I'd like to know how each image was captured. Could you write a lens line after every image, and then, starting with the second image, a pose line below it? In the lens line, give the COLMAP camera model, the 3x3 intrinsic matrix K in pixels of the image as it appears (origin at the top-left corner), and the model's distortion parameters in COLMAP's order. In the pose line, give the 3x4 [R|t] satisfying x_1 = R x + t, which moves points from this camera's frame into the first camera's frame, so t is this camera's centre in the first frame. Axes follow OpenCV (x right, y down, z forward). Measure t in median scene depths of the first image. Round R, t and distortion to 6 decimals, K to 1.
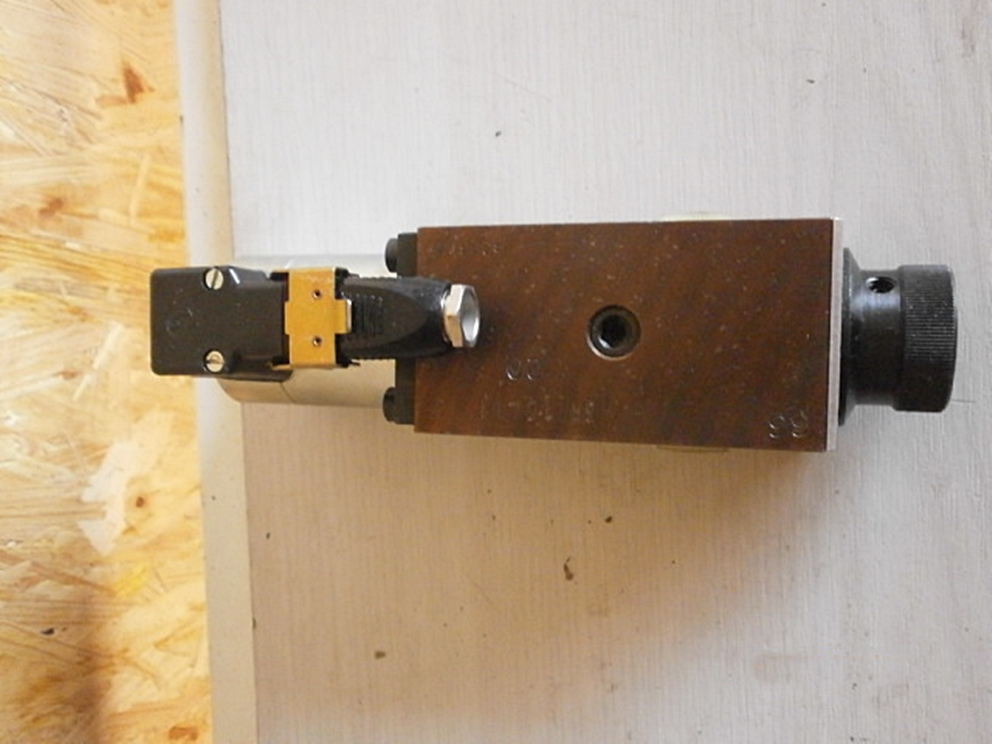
lens RADIAL K [[911.3, 0, 496.0], [0, 911.3, 372.0], [0, 0, 1]] dist [0.001097, 0.184522]
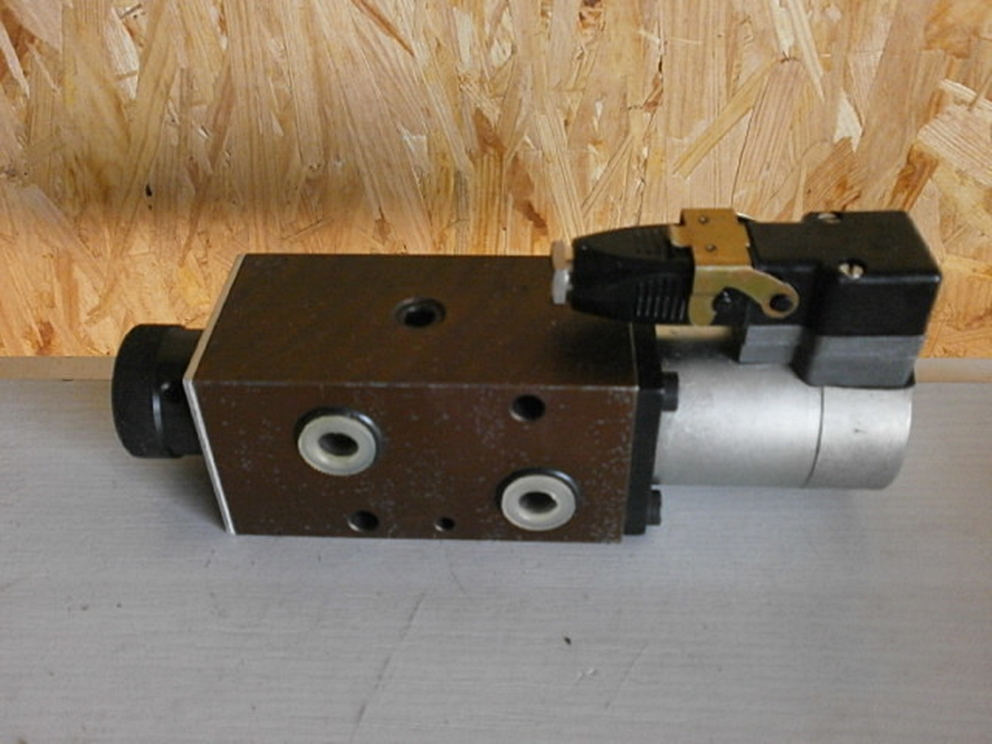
lens RADIAL K [[911.3, 0, 496.0], [0, 911.3, 372.0], [0, 0, 1]] dist [0.001097, 0.184522]
pose [[-0.133114, 0.808849, -0.572751, 0.260094], [-0.990929, -0.097858, 0.092108, -0.252071], [0.018453, 0.579816, 0.814538, 0.271614]]
